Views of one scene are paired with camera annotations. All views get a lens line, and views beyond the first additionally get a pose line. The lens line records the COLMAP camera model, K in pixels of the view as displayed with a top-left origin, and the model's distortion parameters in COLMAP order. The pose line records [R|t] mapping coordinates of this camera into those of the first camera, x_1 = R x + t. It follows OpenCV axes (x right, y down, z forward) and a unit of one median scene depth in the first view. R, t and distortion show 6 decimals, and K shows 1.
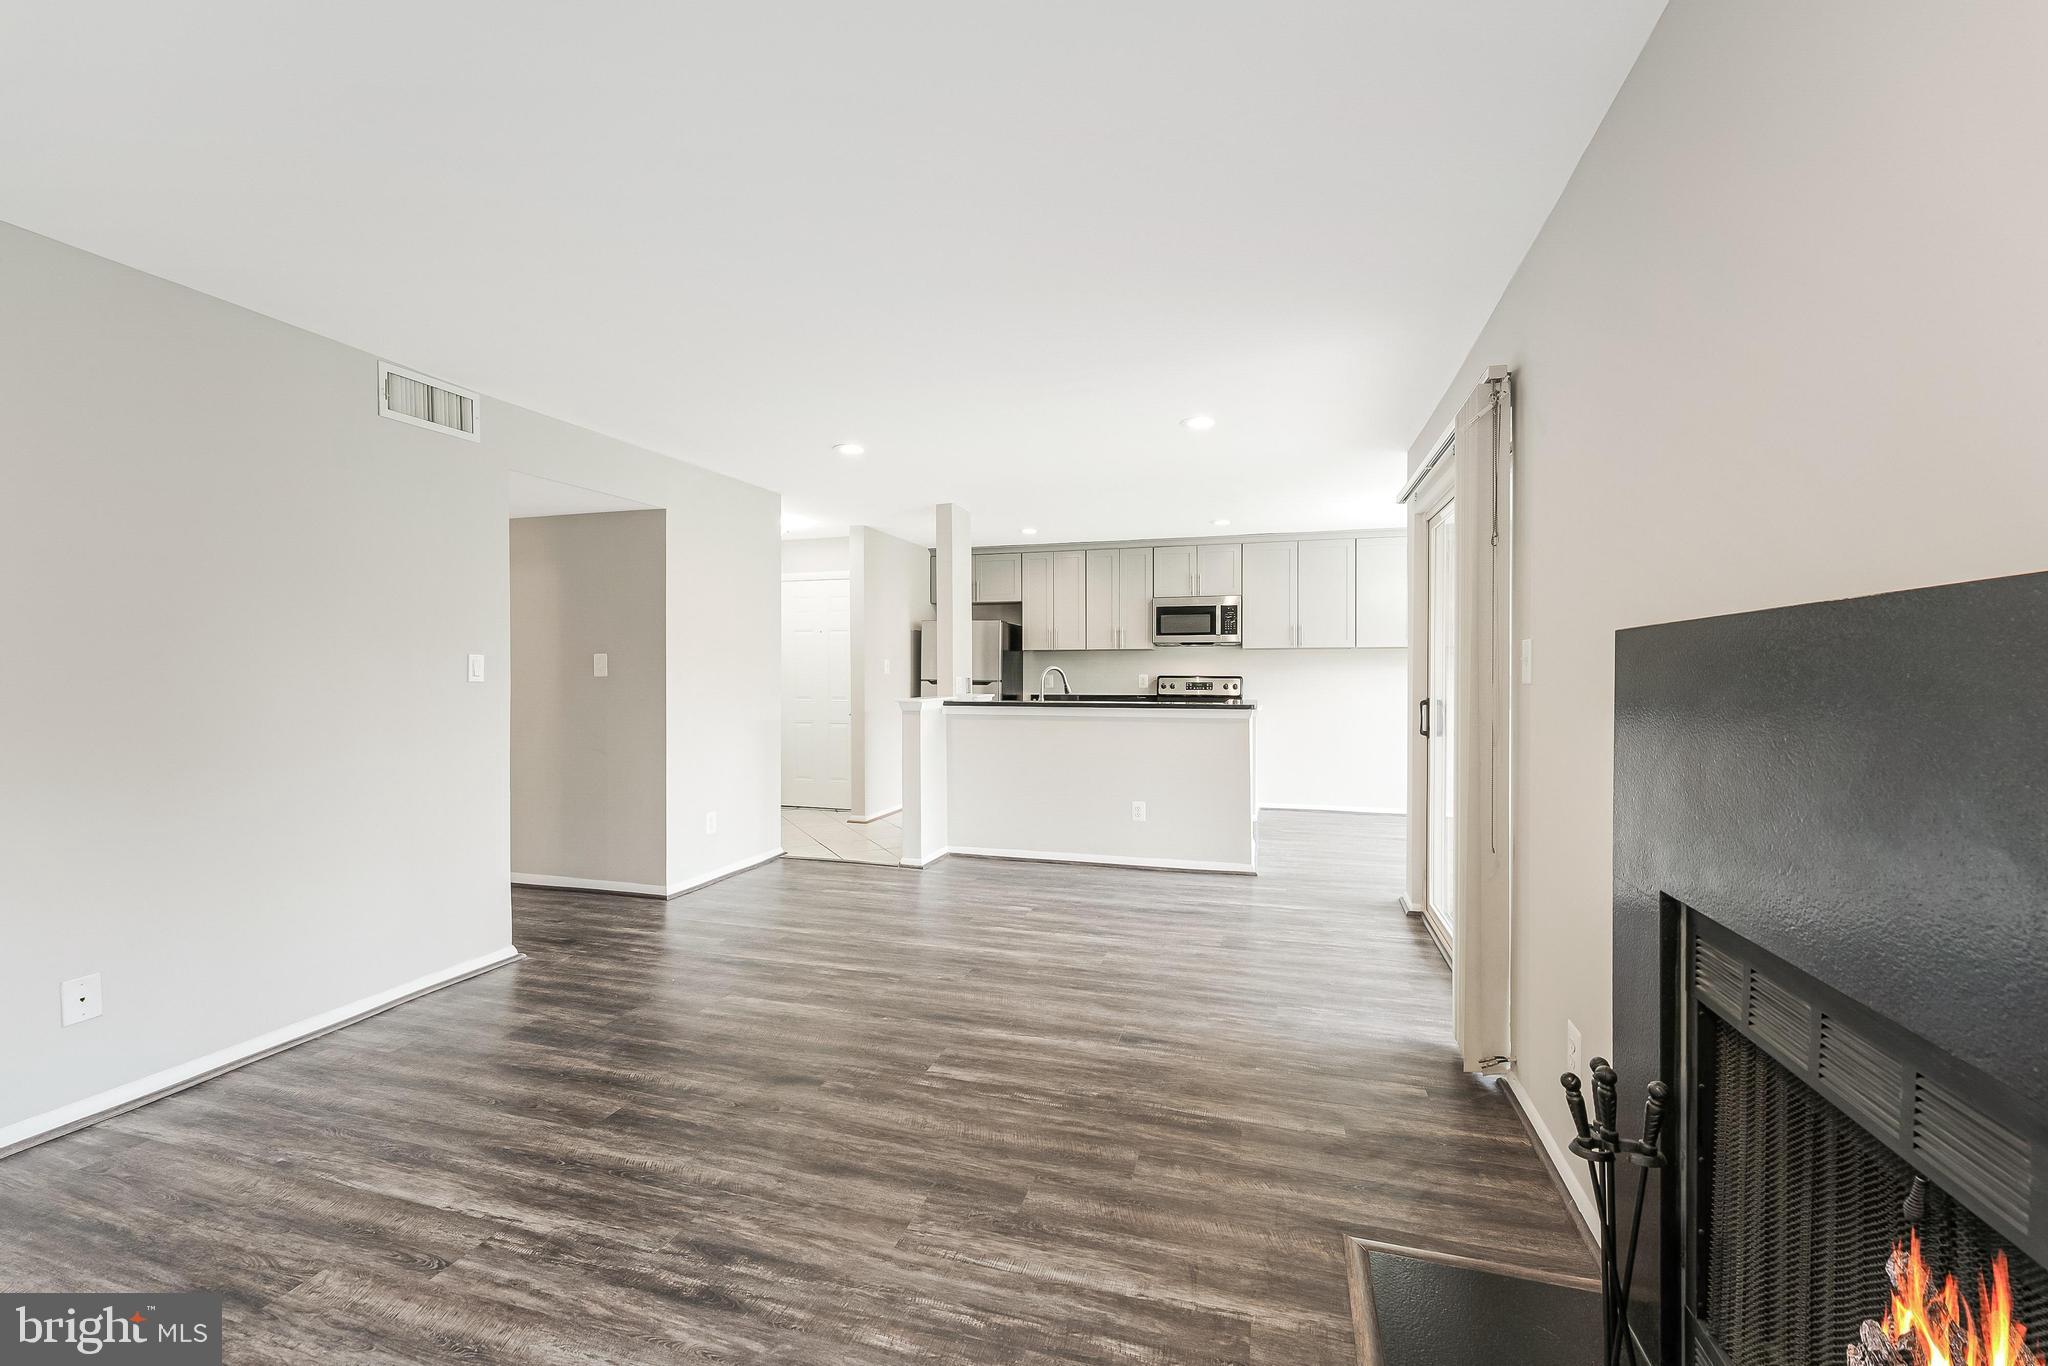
lens RADIAL K [[822.7, 0, 1031.4], [0, 822.7, 677.8], [0, 0, 1]] dist [0.005956, -0.002217]
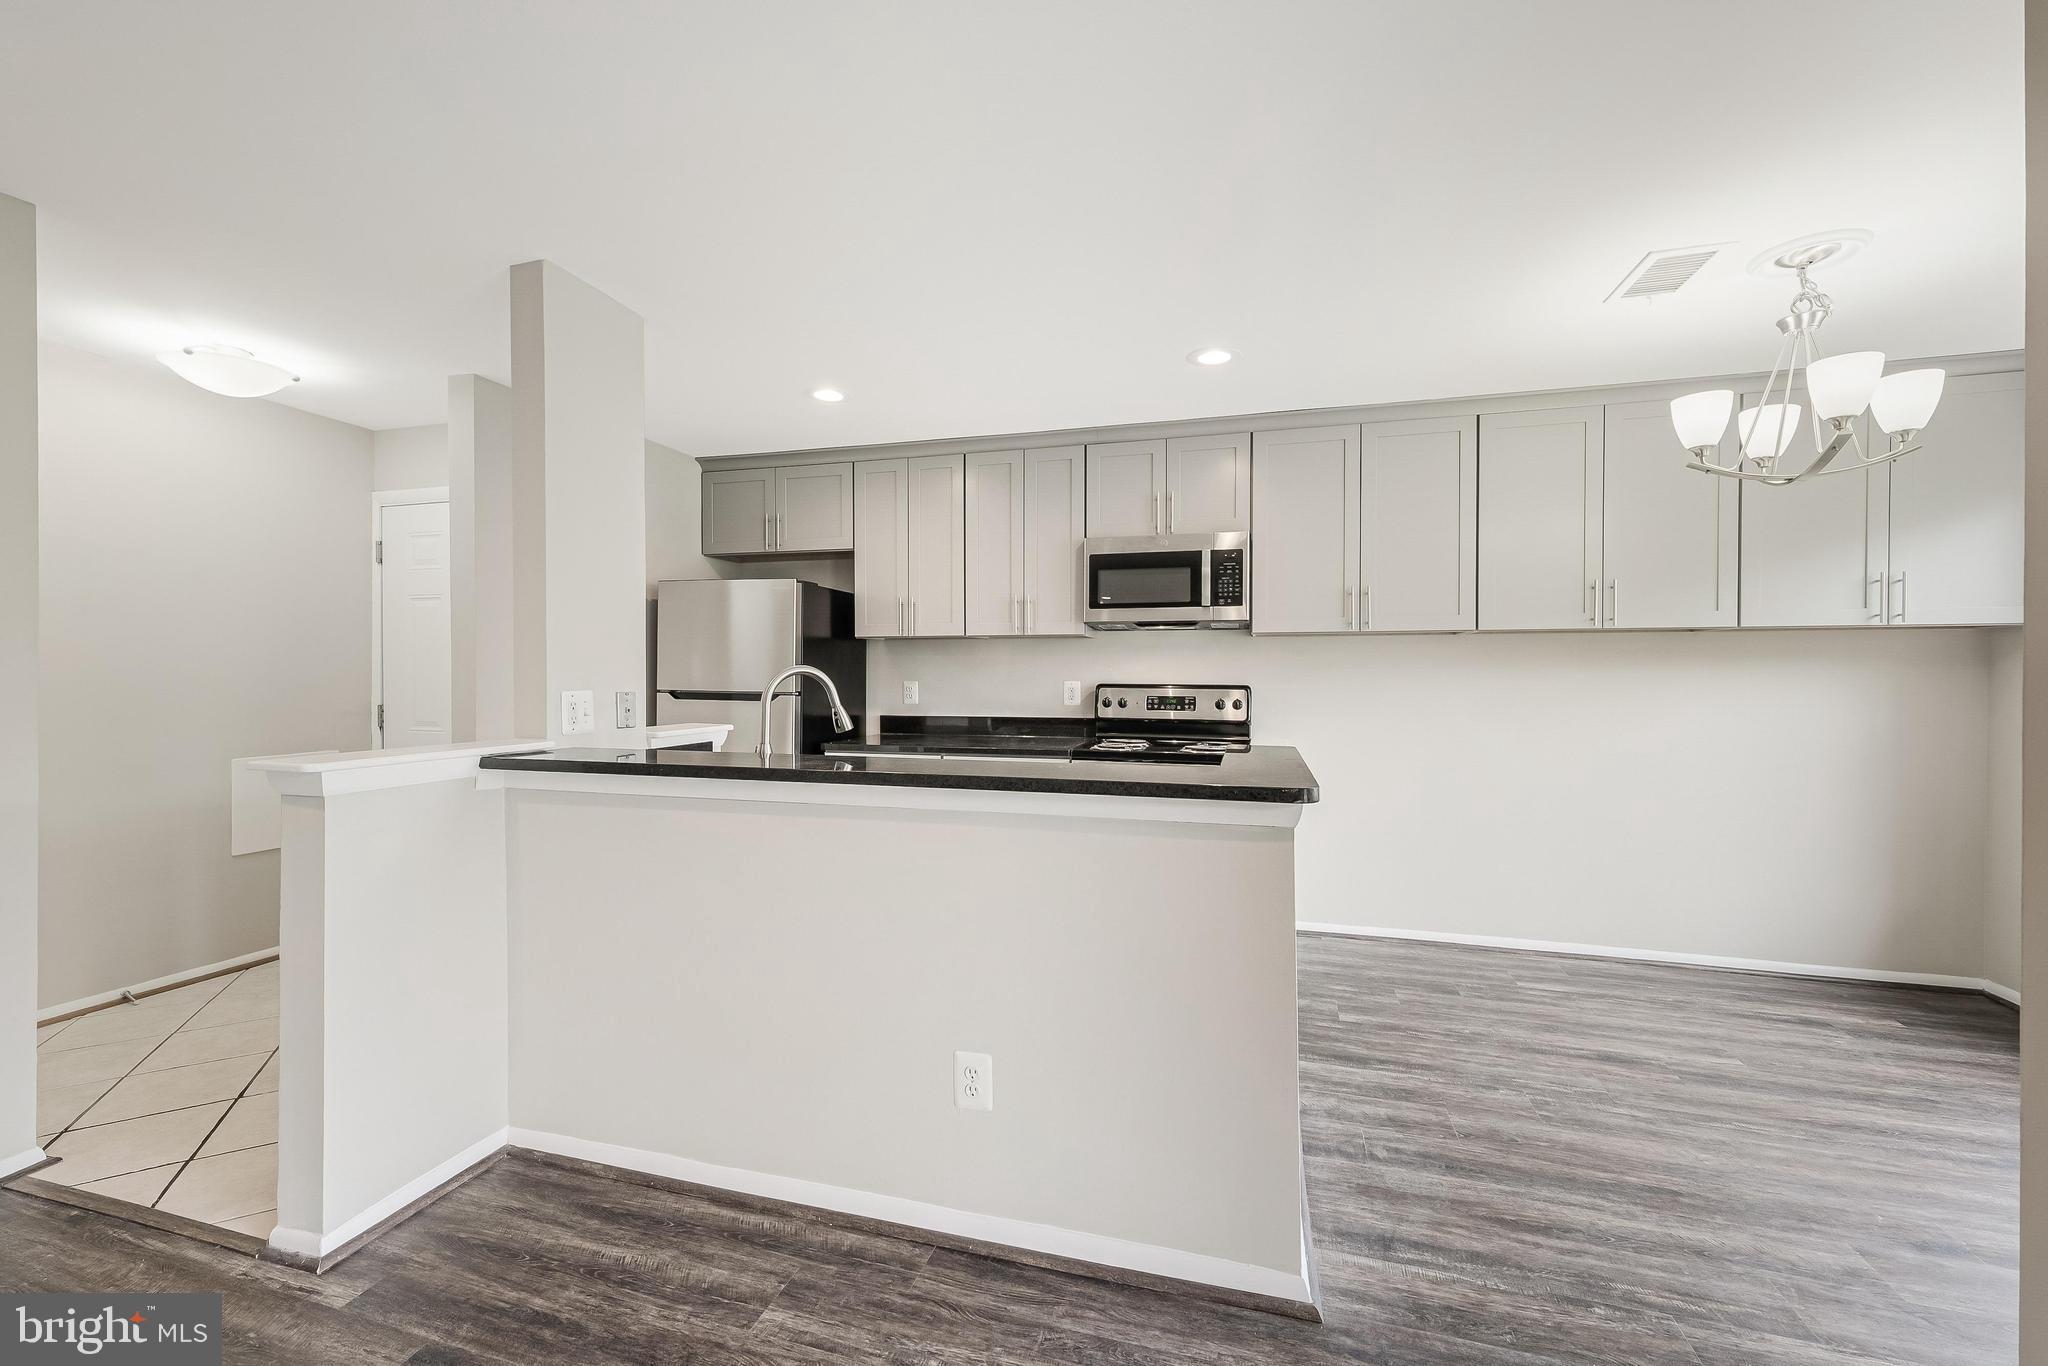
lens RADIAL K [[822.7, 0, 1028.0], [0, 822.7, 676.1], [0, 0, 1]] dist [0.005956, -0.002217]
pose [[0.999979, 0.001121, 0.006357, 0.175391], [-0.001099, 0.999993, -0.003473, -0.009776], [-0.006361, 0.003466, 0.999974, 0.757247]]
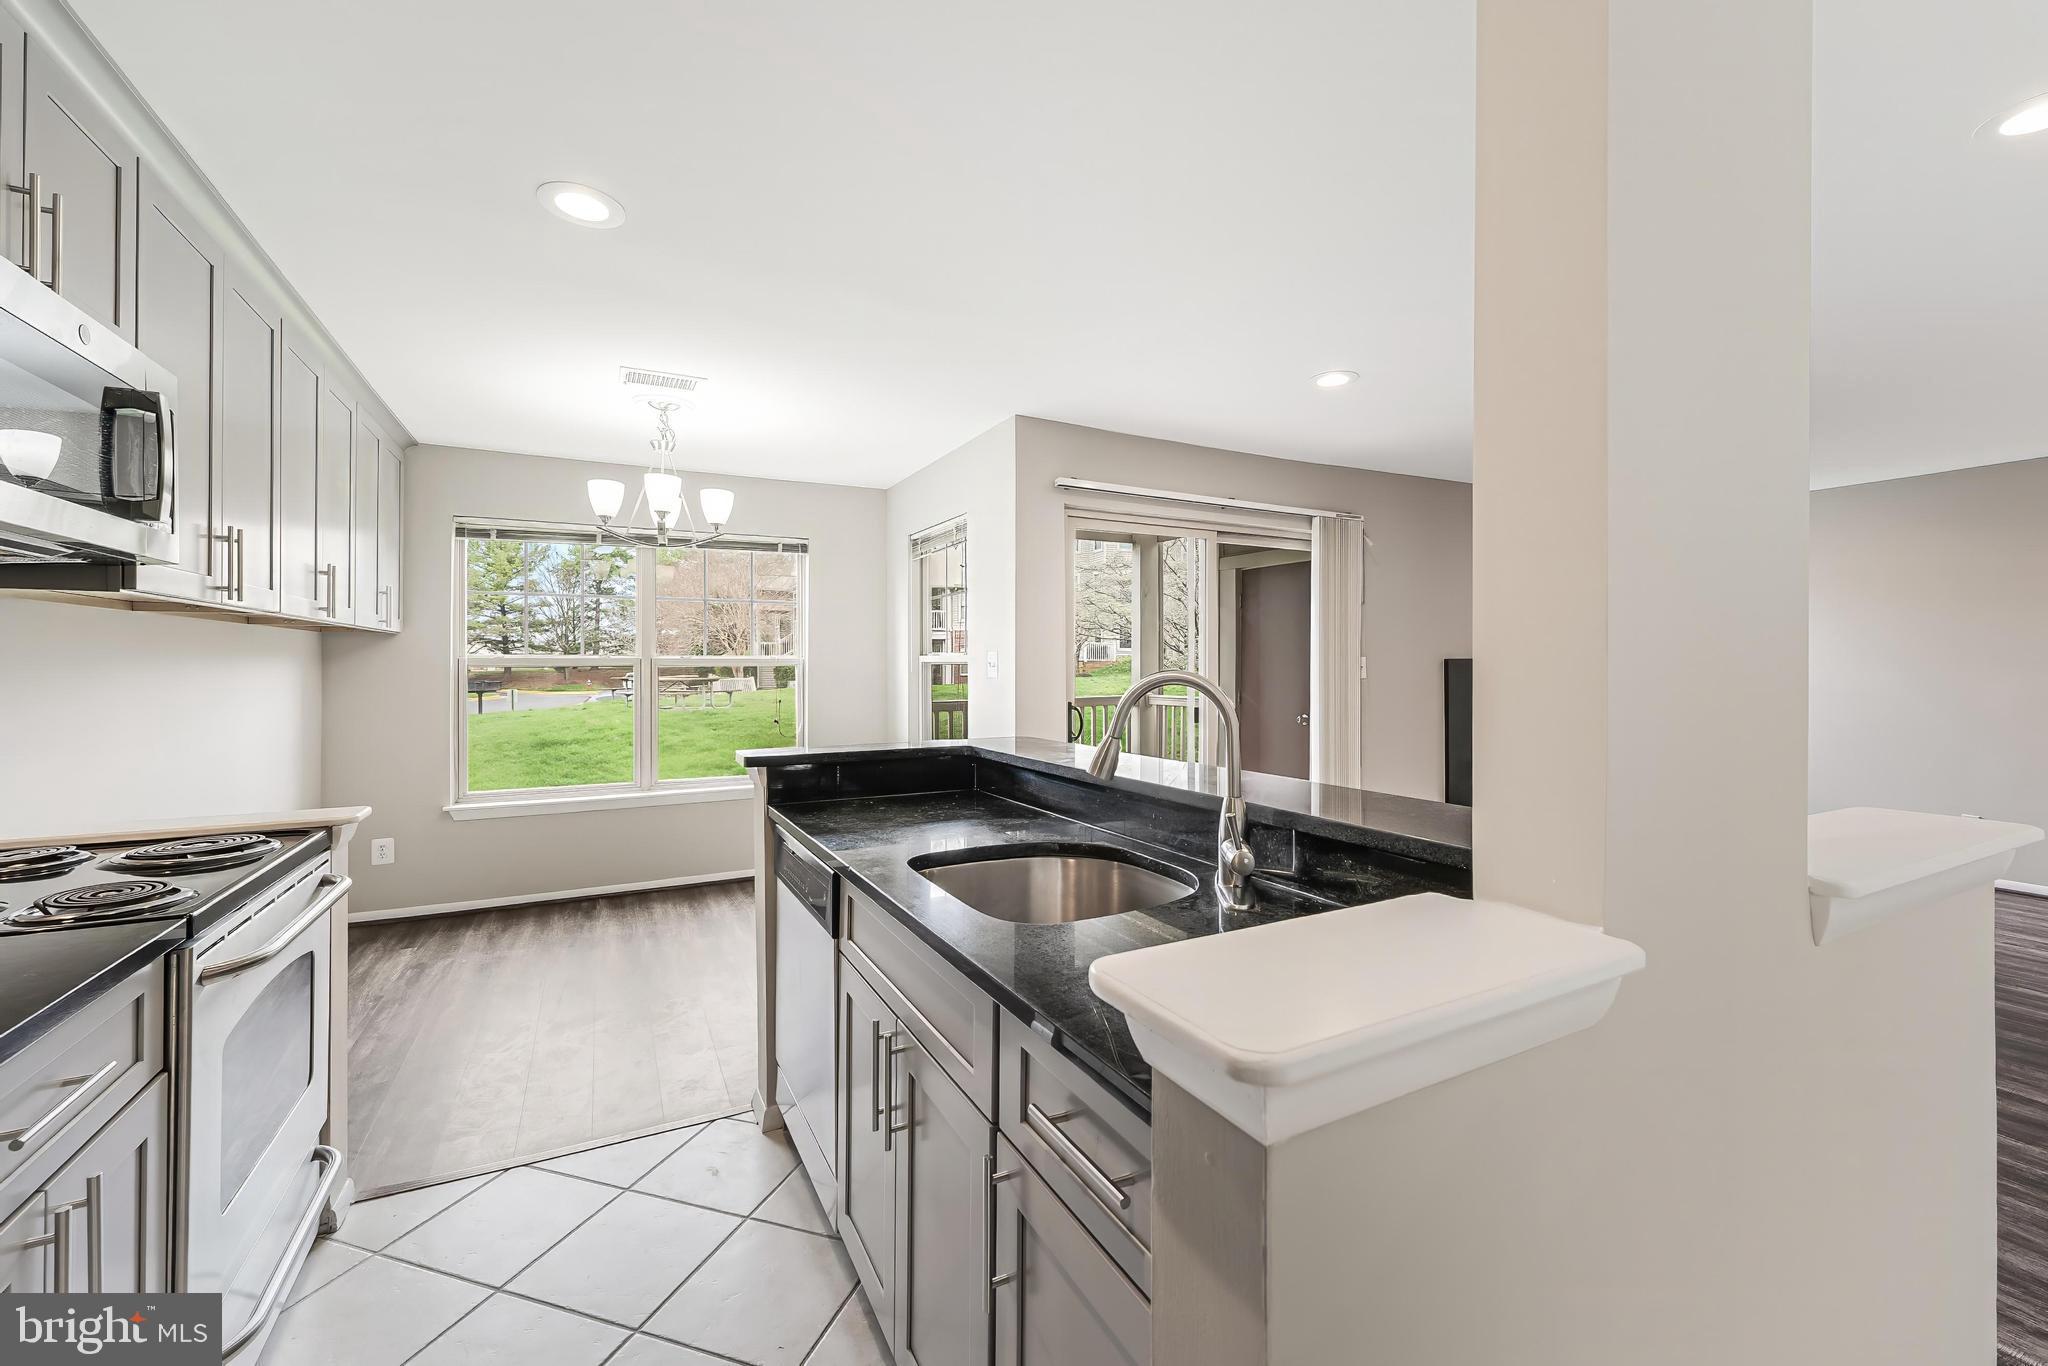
lens RADIAL K [[822.7, 0, 1034.6], [0, 822.7, 661.9], [0, 0, 1]] dist [0.005956, -0.002217]
pose [[-0.693958, 0.001190, 0.720015, -0.160989], [0.004171, 0.999988, 0.002368, -0.022176], [-0.720004, 0.004646, -0.693955, 1.542139]]
